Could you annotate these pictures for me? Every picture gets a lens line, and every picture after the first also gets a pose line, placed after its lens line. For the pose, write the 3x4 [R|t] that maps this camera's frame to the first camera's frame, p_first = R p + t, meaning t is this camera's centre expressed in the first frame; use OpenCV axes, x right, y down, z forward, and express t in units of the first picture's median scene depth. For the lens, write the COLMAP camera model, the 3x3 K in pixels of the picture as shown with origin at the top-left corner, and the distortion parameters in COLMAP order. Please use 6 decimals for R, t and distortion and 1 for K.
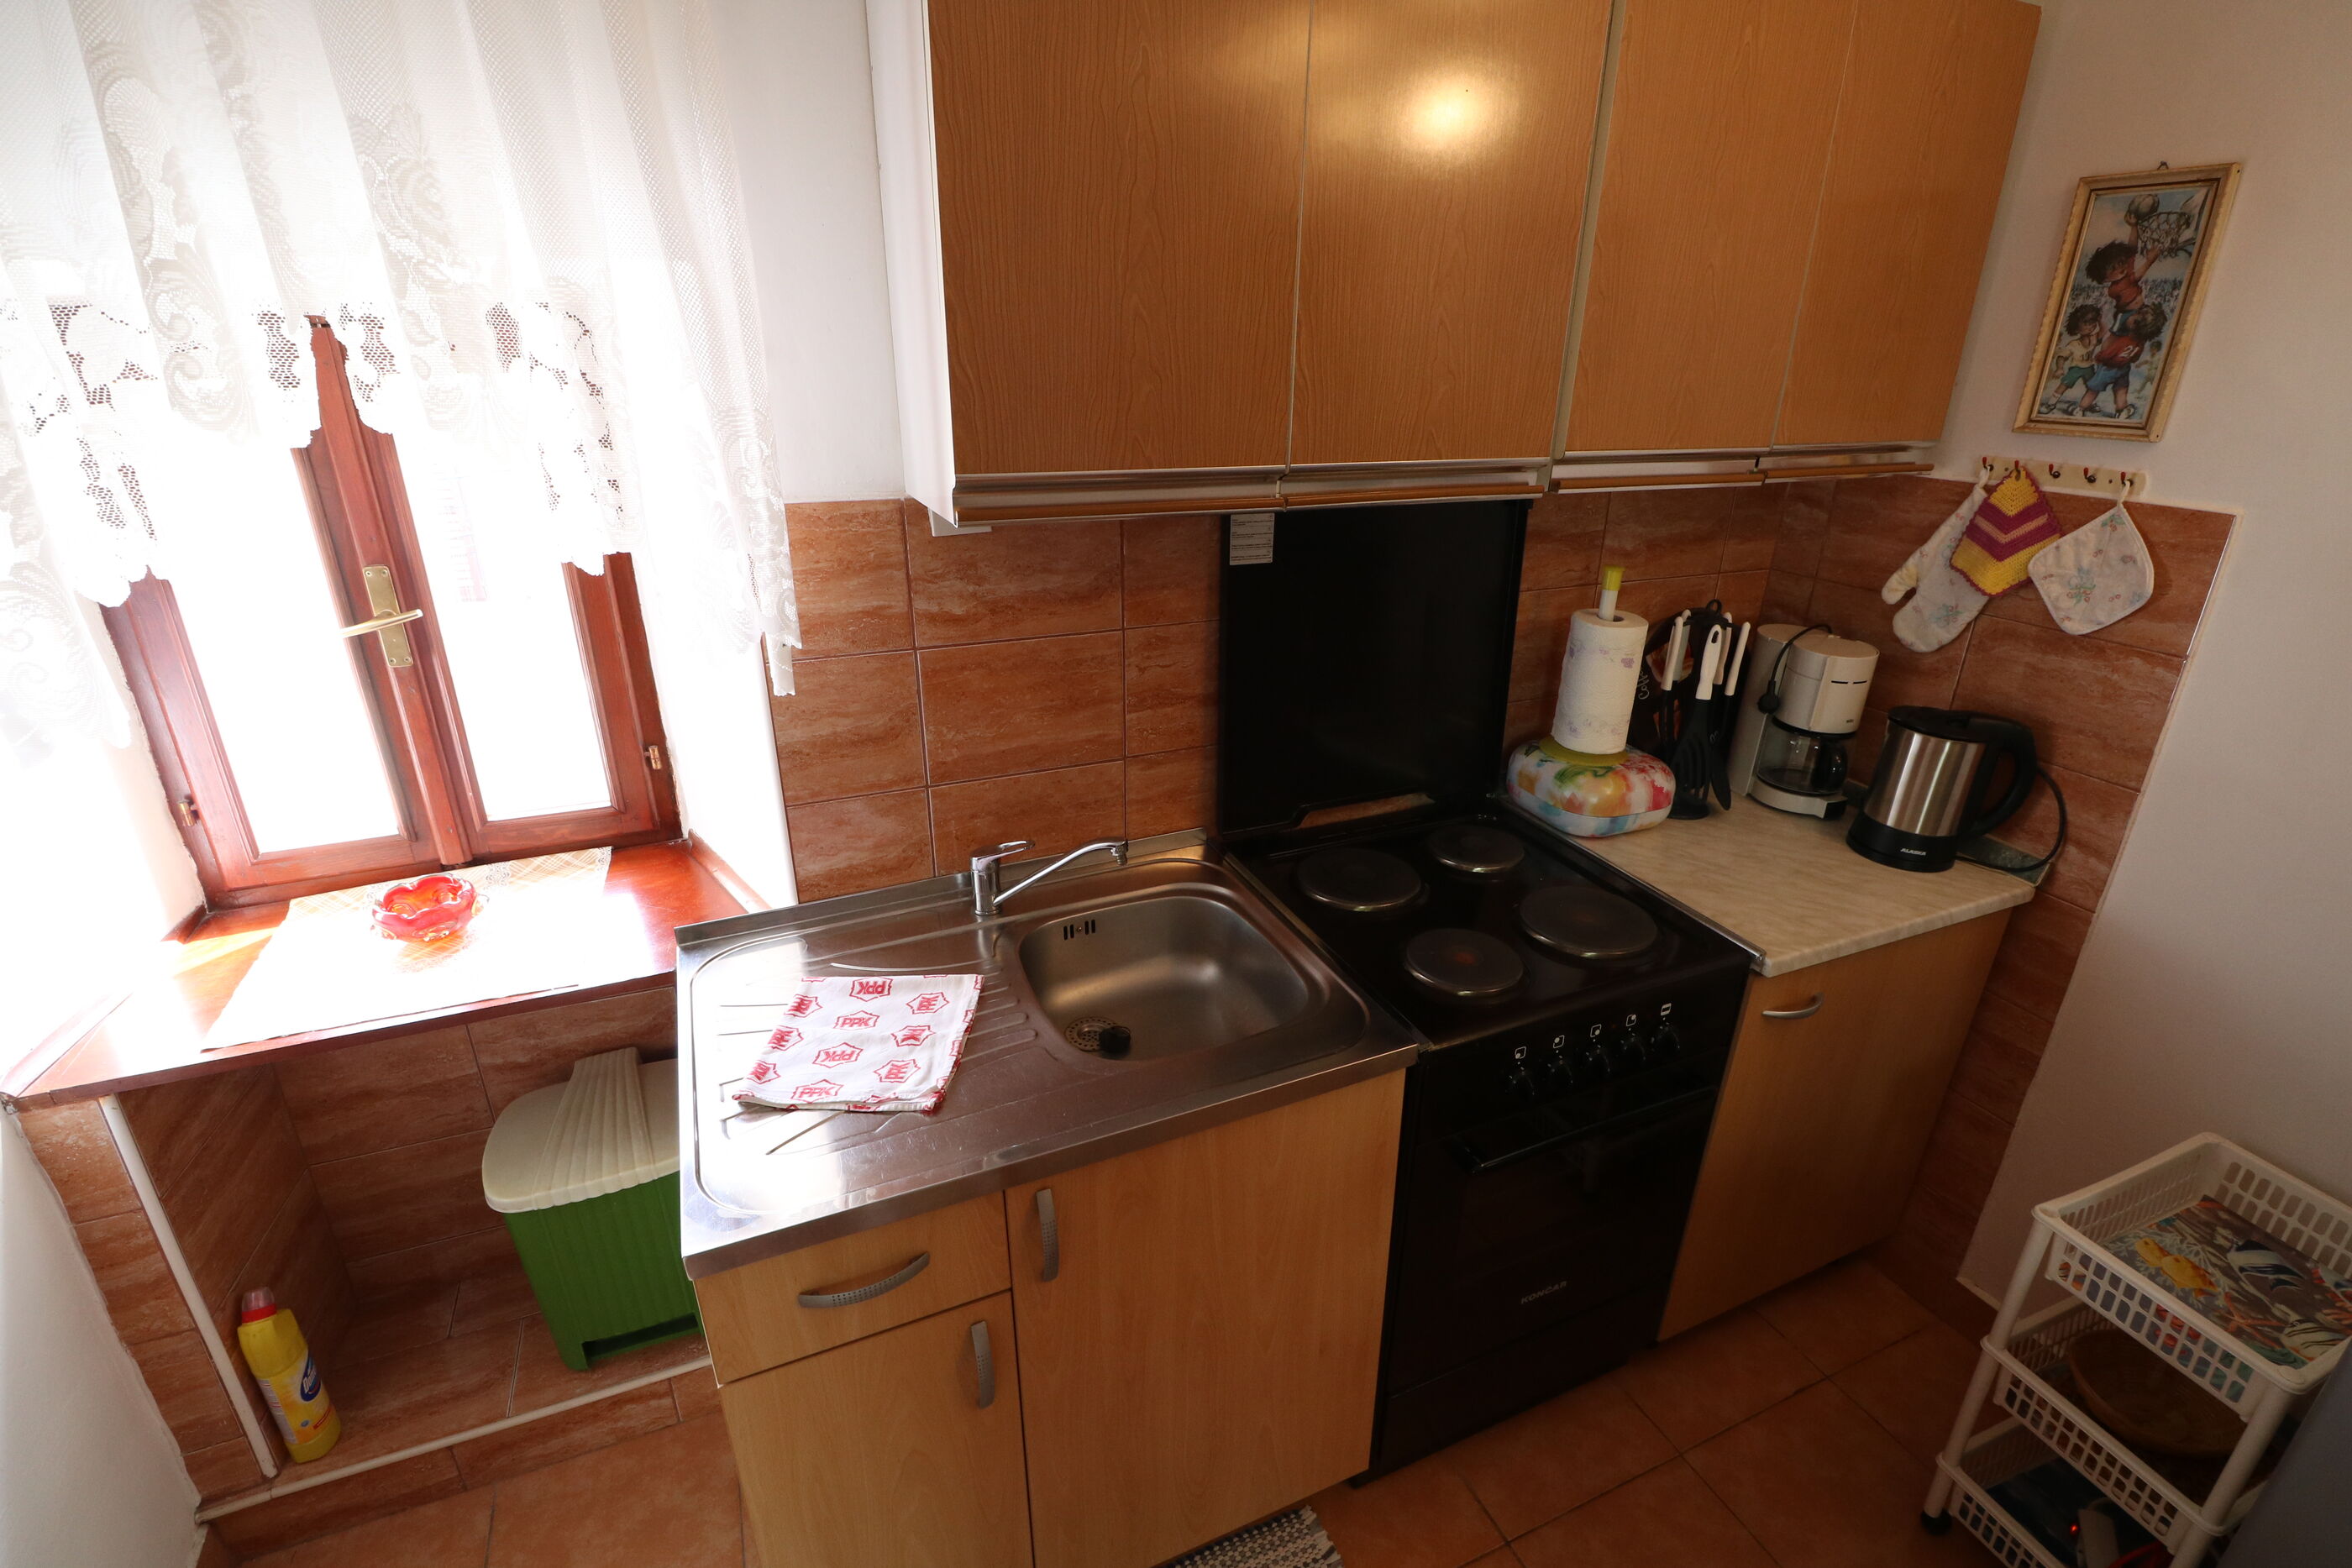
lens RADIAL K [[1085.3, 0, 1195.1], [0, 1085.3, 780.9], [0, 0, 1]] dist [-0.004159, -0.010738]
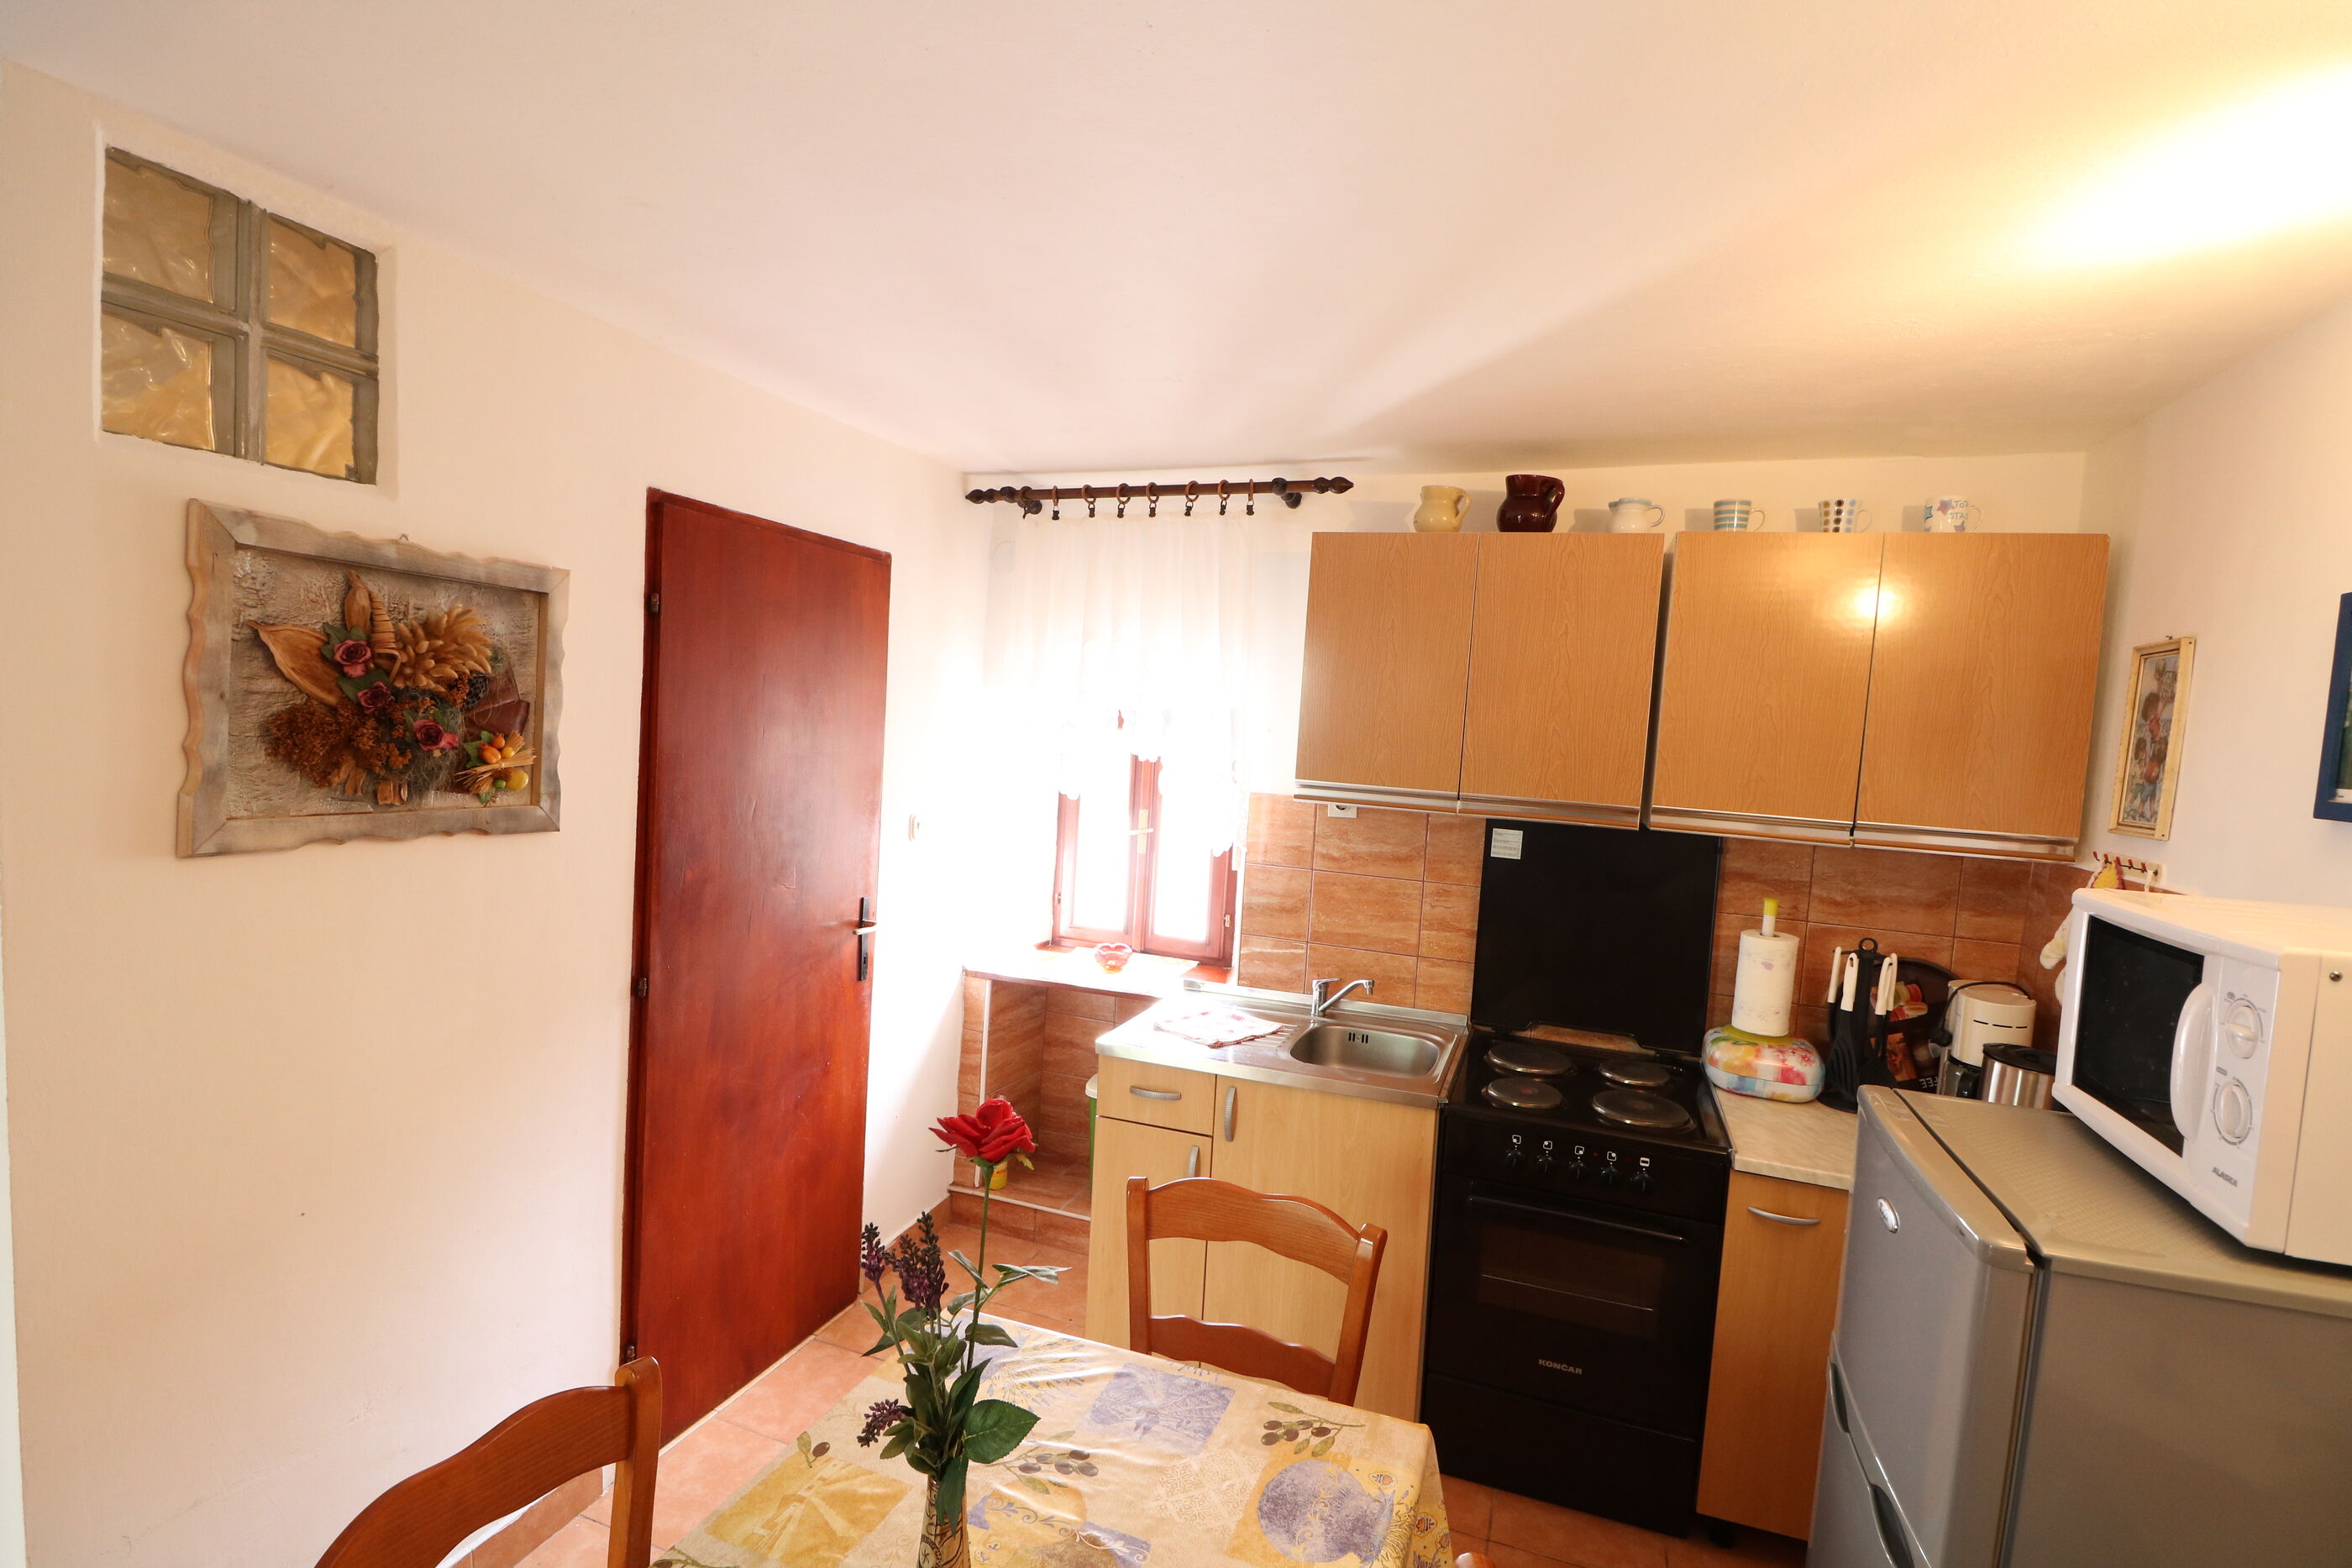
lens RADIAL K [[1085.3, 0, 1194.2], [0, 1085.3, 792.1], [0, 0, 1]] dist [-0.004159, -0.010738]
pose [[0.720514, 0.077652, -0.689079, 0.907905], [-0.306148, 0.927243, -0.215623, 0.233255], [0.622201, 0.366320, 0.691864, -0.553365]]
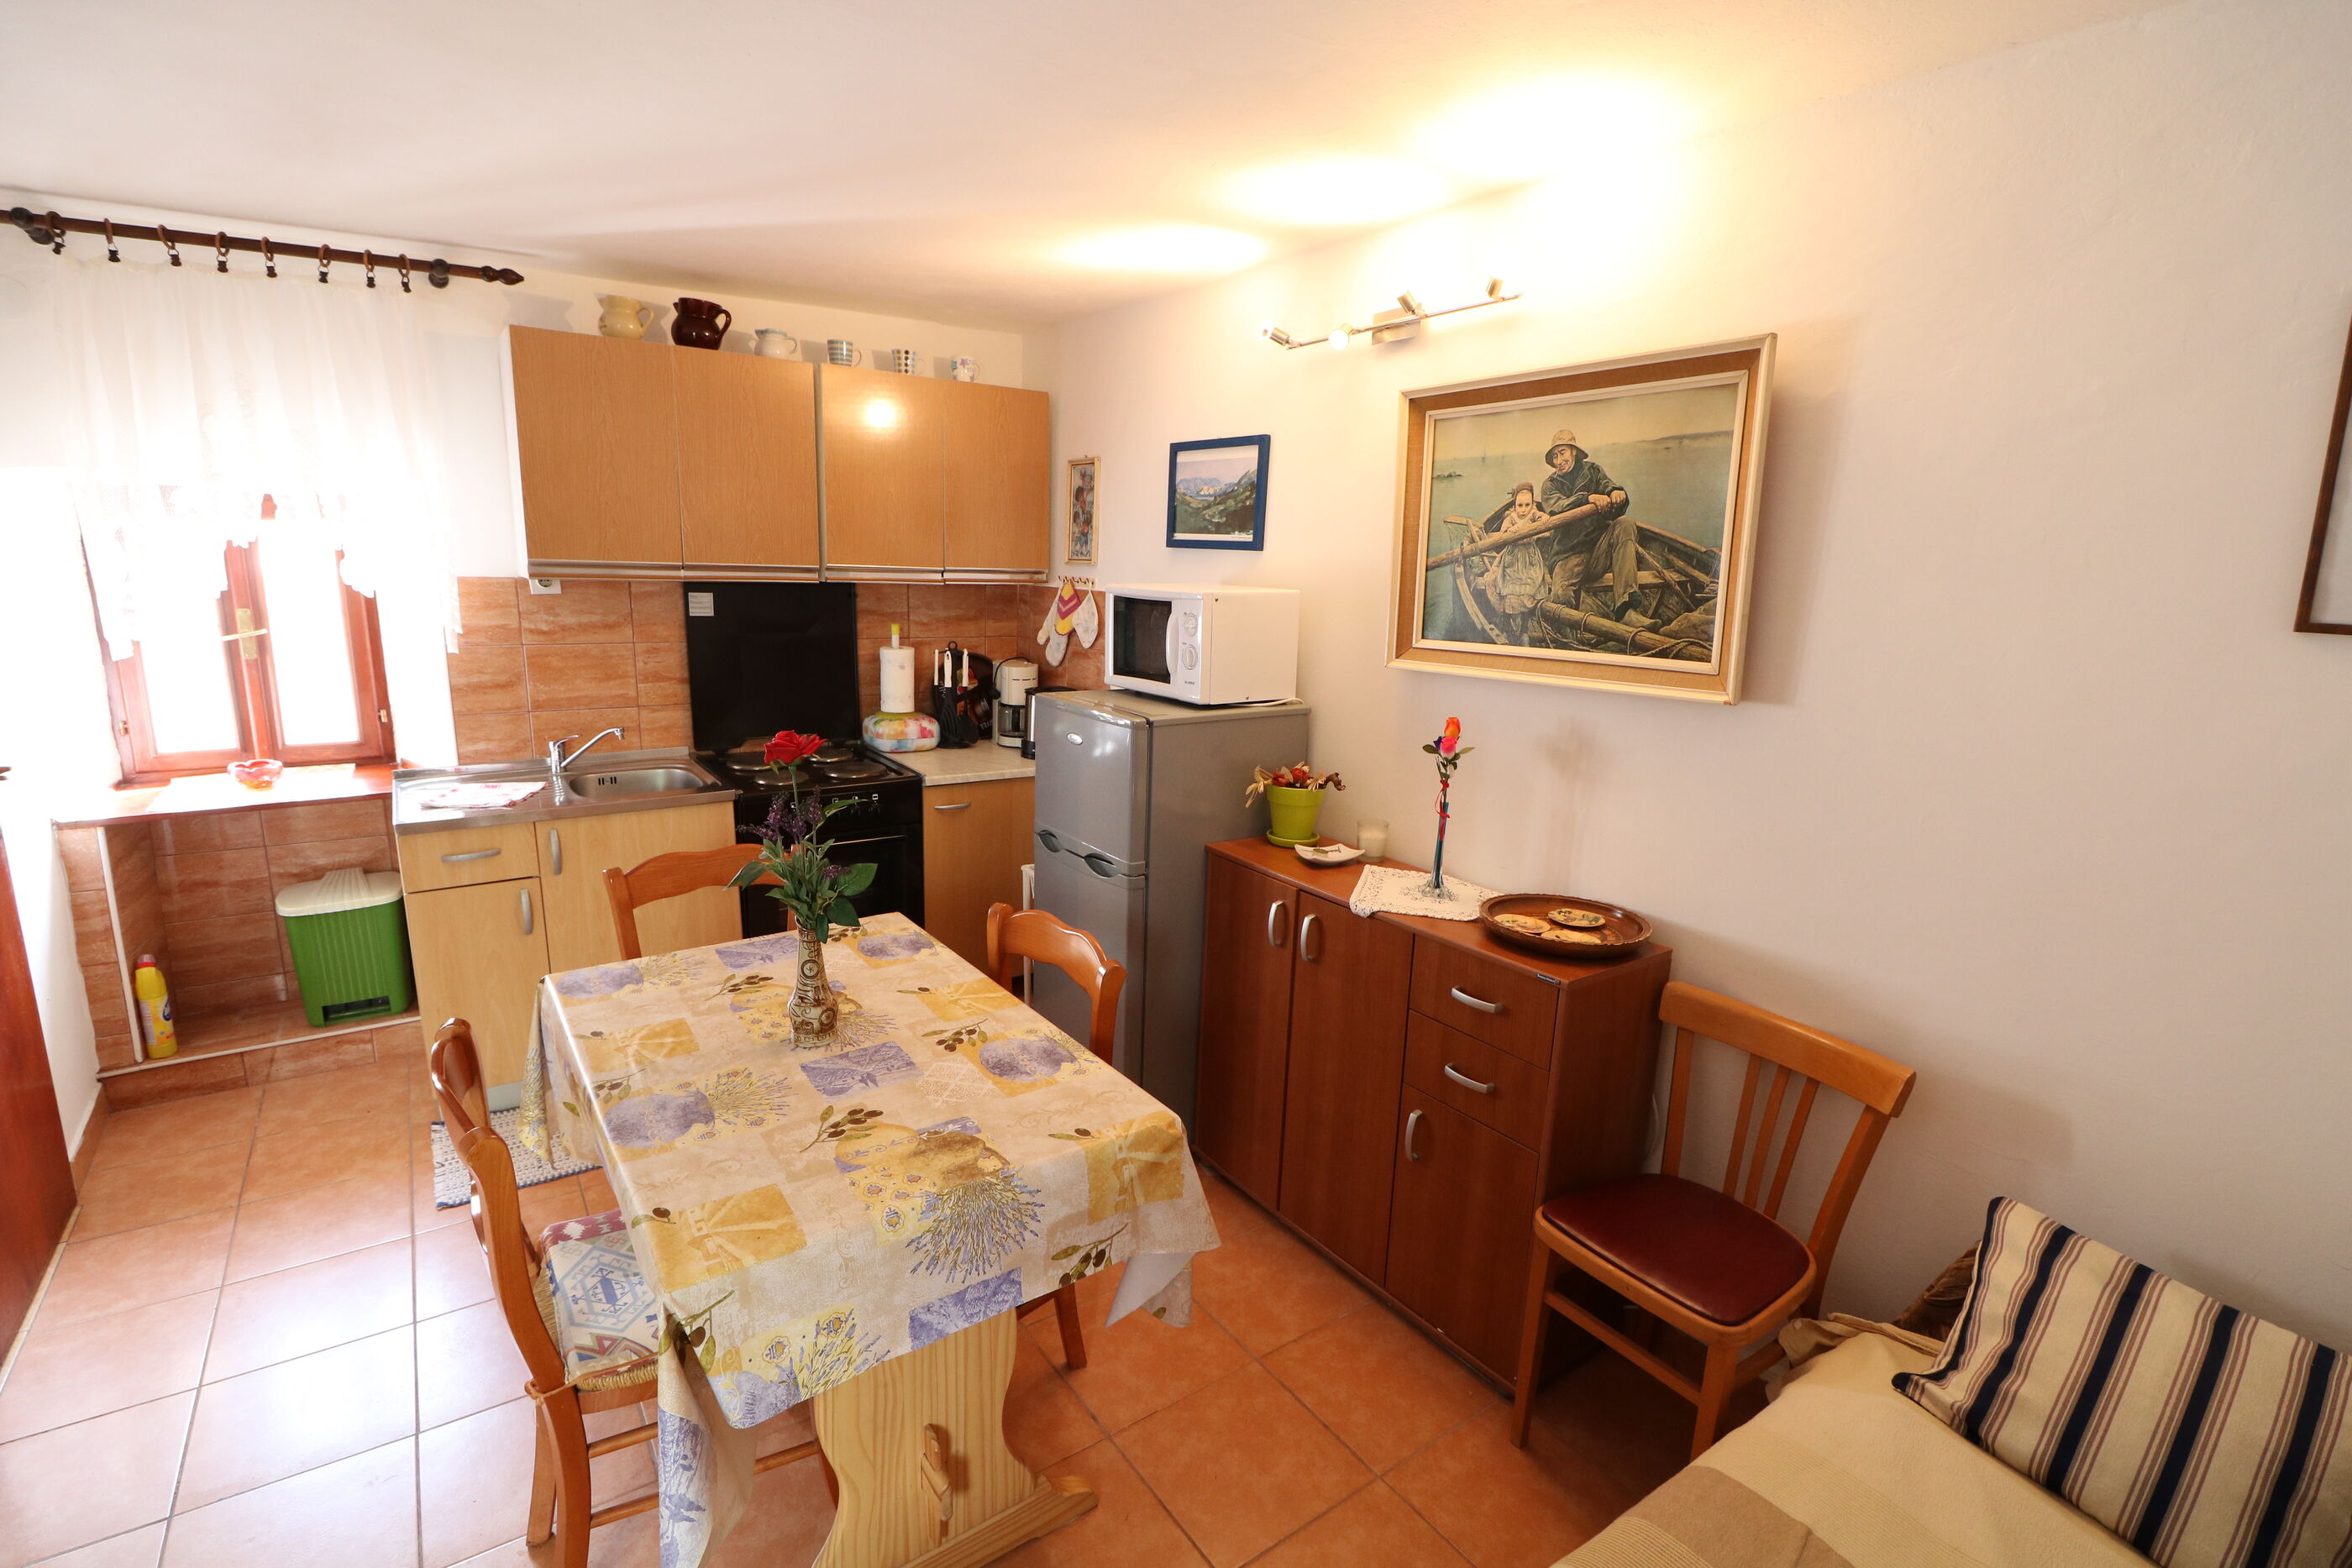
lens RADIAL K [[1085.3, 0, 1194.3], [0, 1085.3, 791.0], [0, 0, 1]] dist [-0.004159, -0.010738]
pose [[0.978859, -0.021534, 0.203402, 0.587627], [0.054365, 0.986064, -0.157236, 0.556819], [-0.197181, 0.164970, 0.966387, -1.265013]]
